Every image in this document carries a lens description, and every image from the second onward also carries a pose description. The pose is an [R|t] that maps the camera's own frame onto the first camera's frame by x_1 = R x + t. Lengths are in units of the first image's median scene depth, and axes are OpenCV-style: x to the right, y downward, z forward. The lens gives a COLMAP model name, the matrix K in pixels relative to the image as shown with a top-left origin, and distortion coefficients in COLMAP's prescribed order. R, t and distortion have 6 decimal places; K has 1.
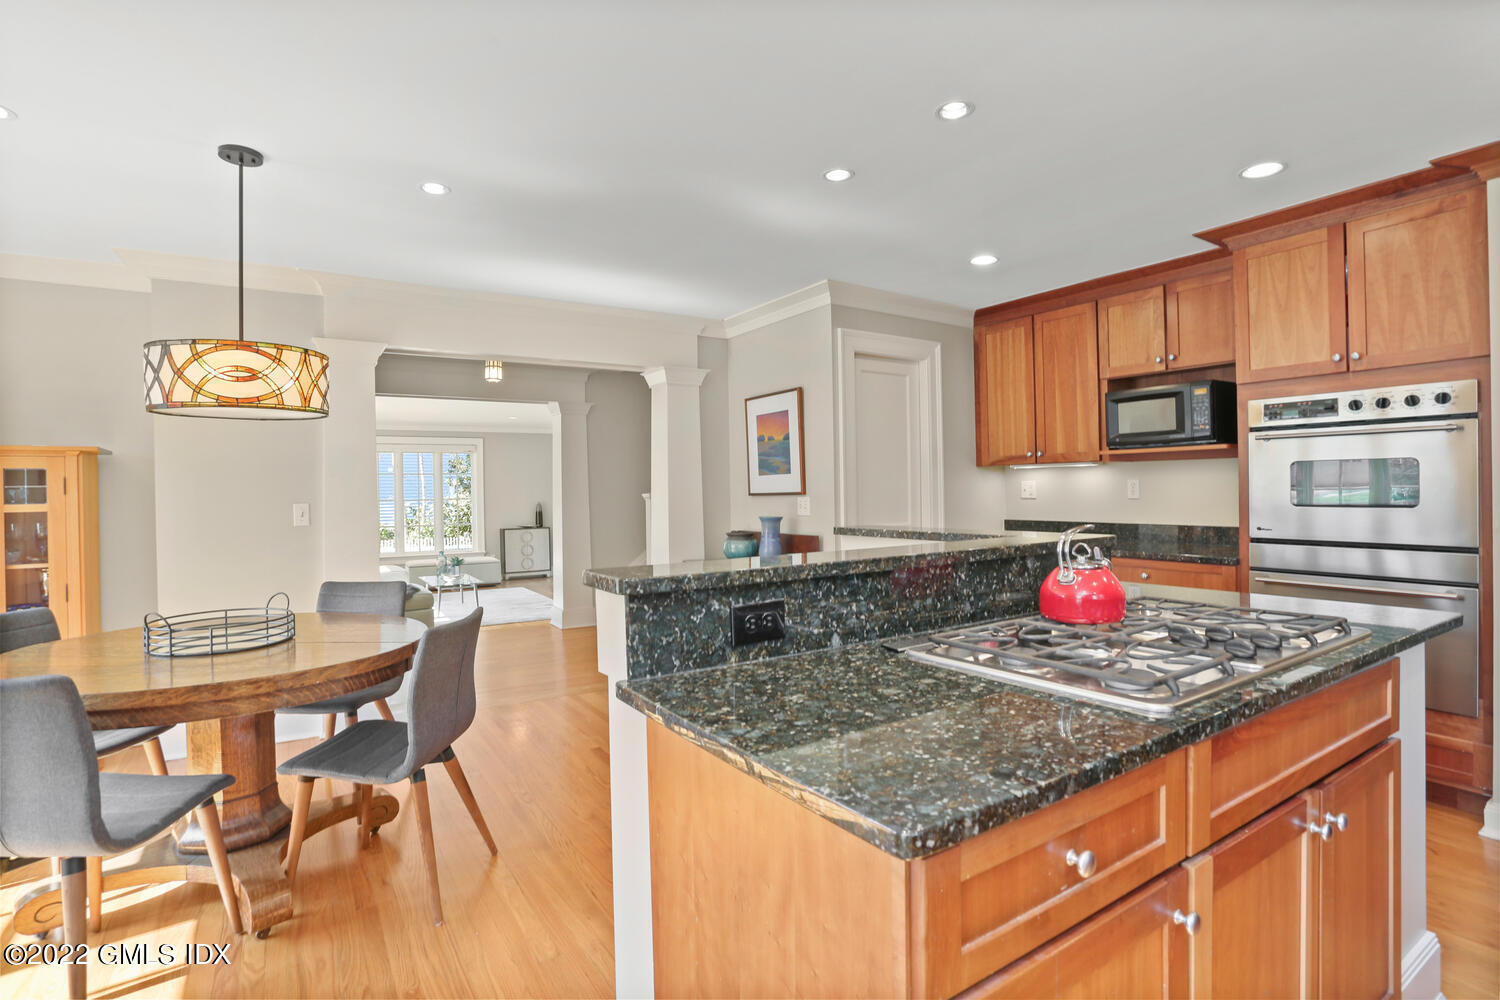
lens RADIAL K [[719.7, 0, 749.1], [0, 719.7, 498.0], [0, 0, 1]] dist [-0.081593, 0.037461]
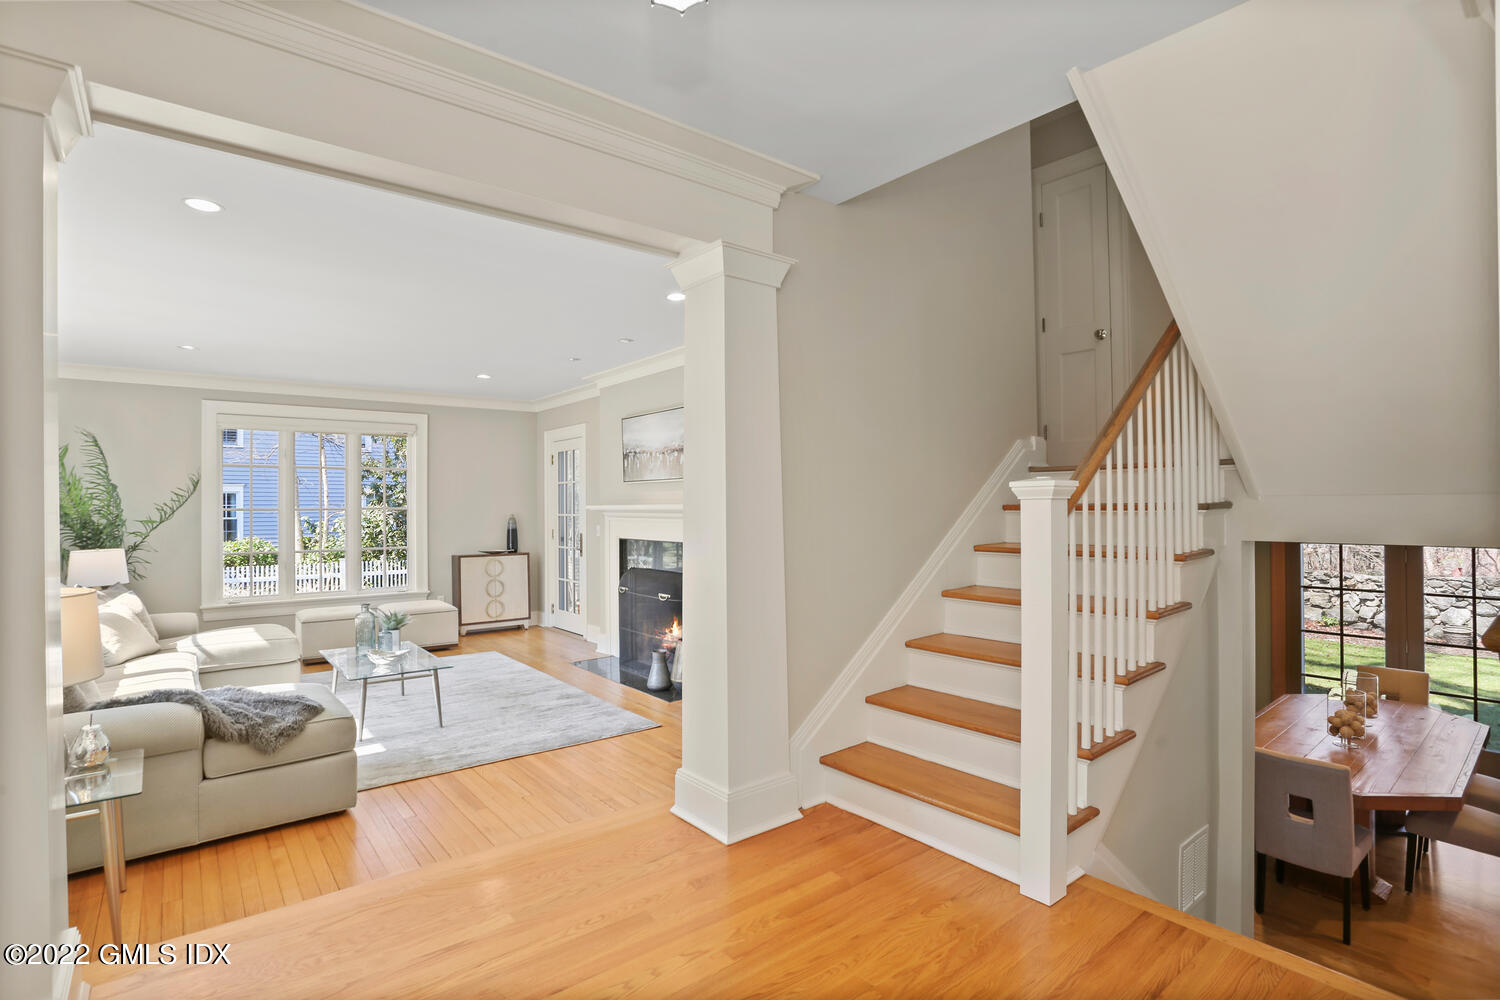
lens RADIAL K [[719.7, 0, 749.1], [0, 719.7, 498.0], [0, 0, 1]] dist [-0.081593, 0.037461]
pose [[0.993584, 0.005019, 0.112987, -0.155749], [-0.002386, 0.999723, -0.023431, 0.005532], [-0.113073, 0.023011, 0.993320, 0.331438]]
